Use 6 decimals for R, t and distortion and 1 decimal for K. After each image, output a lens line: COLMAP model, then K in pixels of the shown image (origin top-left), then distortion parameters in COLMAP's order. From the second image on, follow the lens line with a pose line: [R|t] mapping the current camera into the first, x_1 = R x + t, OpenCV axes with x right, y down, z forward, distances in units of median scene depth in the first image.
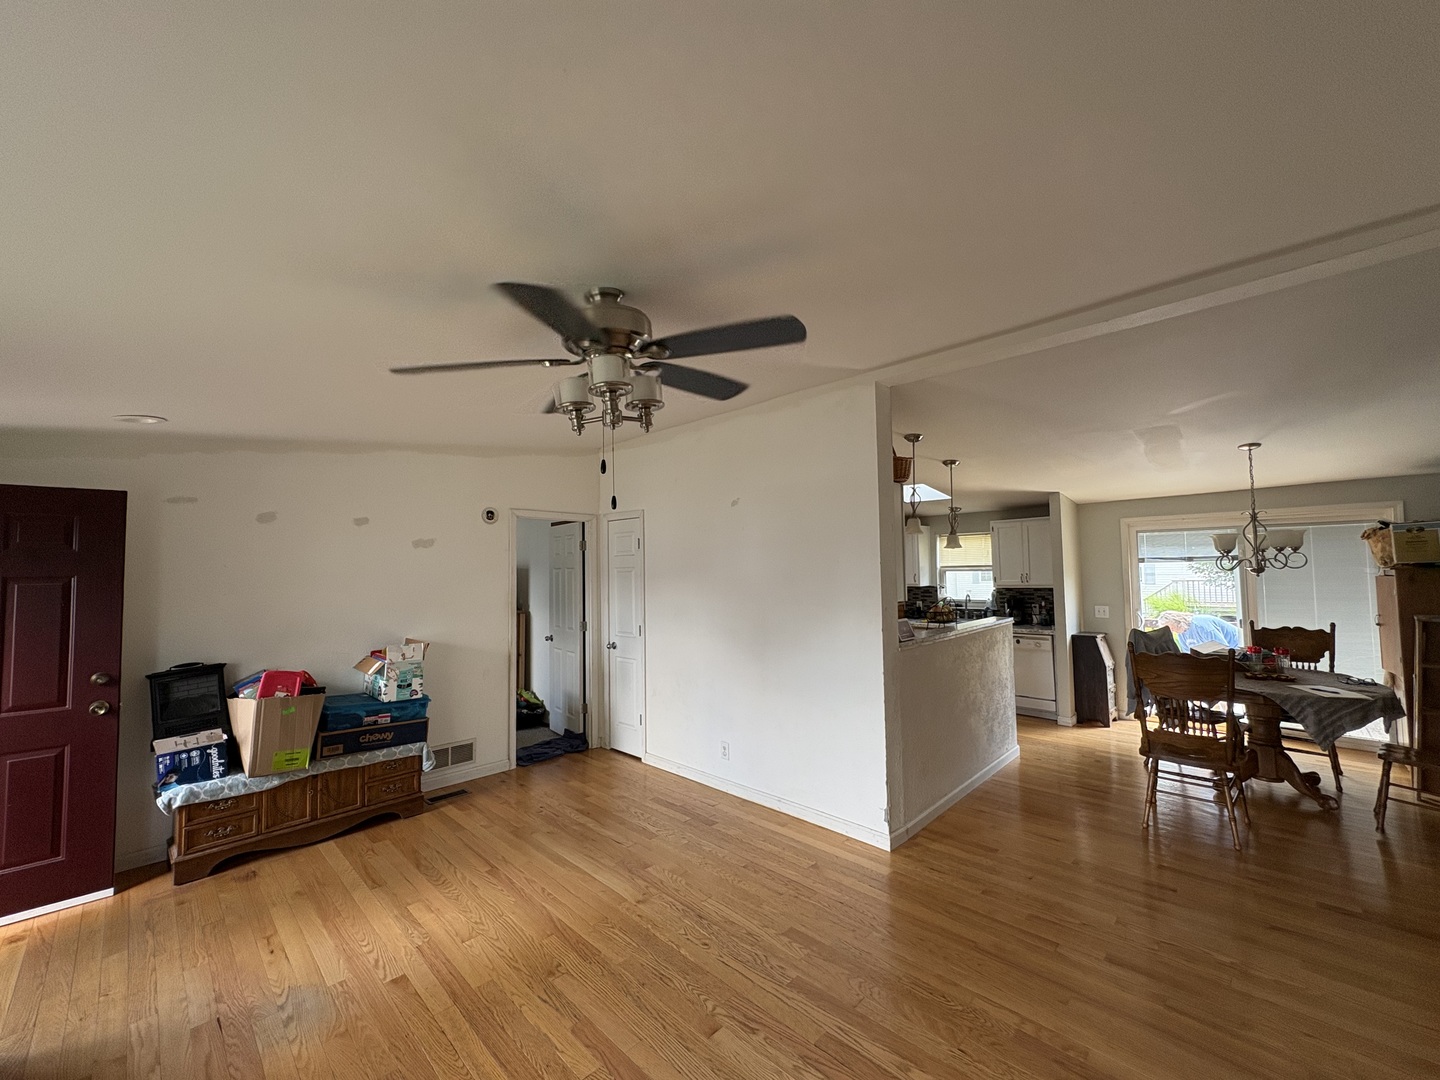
lens RADIAL K [[572.4, 0, 724.0], [0, 572.4, 544.1], [0, 0, 1]] dist [-0.000141, 0.000288]
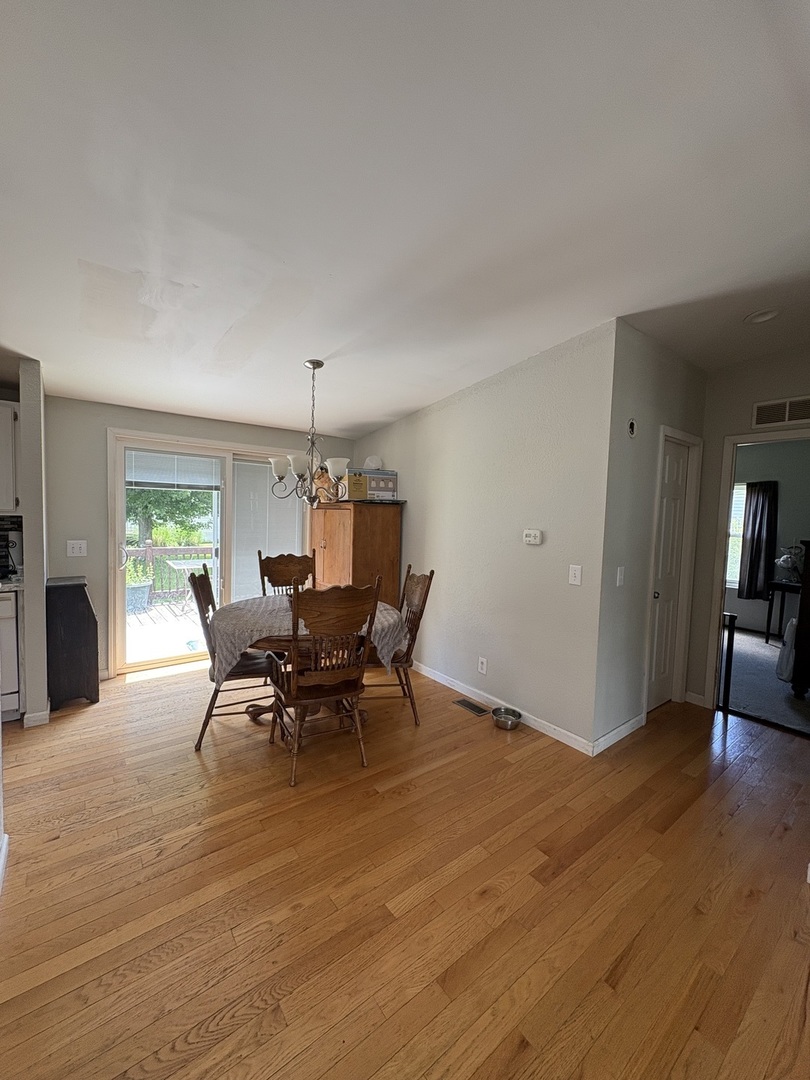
lens RADIAL K [[429.3, 0, 407.2], [0, 429.3, 540.6], [0, 0, 1]] dist [-0.000141, 0.000288]
pose [[0.153126, -0.045628, 0.987153, 0.173994], [-0.085226, 0.994602, 0.059192, 0.039080], [-0.984525, -0.093195, 0.148410, 0.501181]]
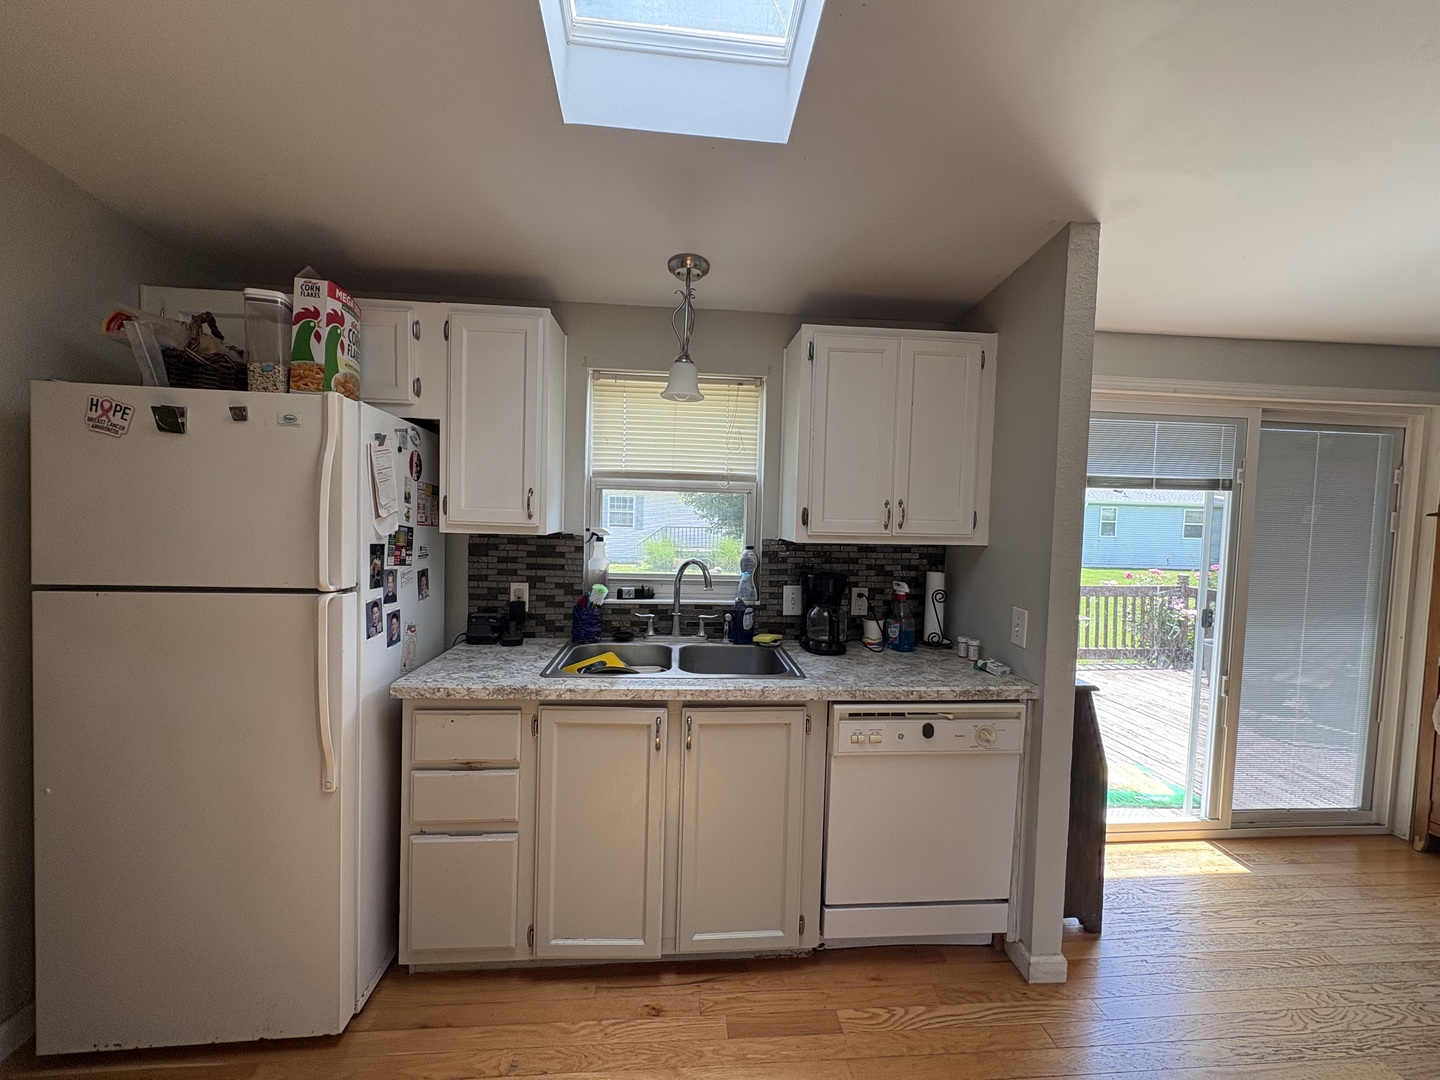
lens RADIAL K [[572.4, 0, 726.1], [0, 572.4, 546.2], [0, 0, 1]] dist [-0.000141, 0.000288]
pose [[0.654788, -0.002691, 0.755808, 0.230090], [-0.070850, 0.995372, 0.064924, 0.066614], [-0.752485, -0.096061, 0.651567, 0.902045]]
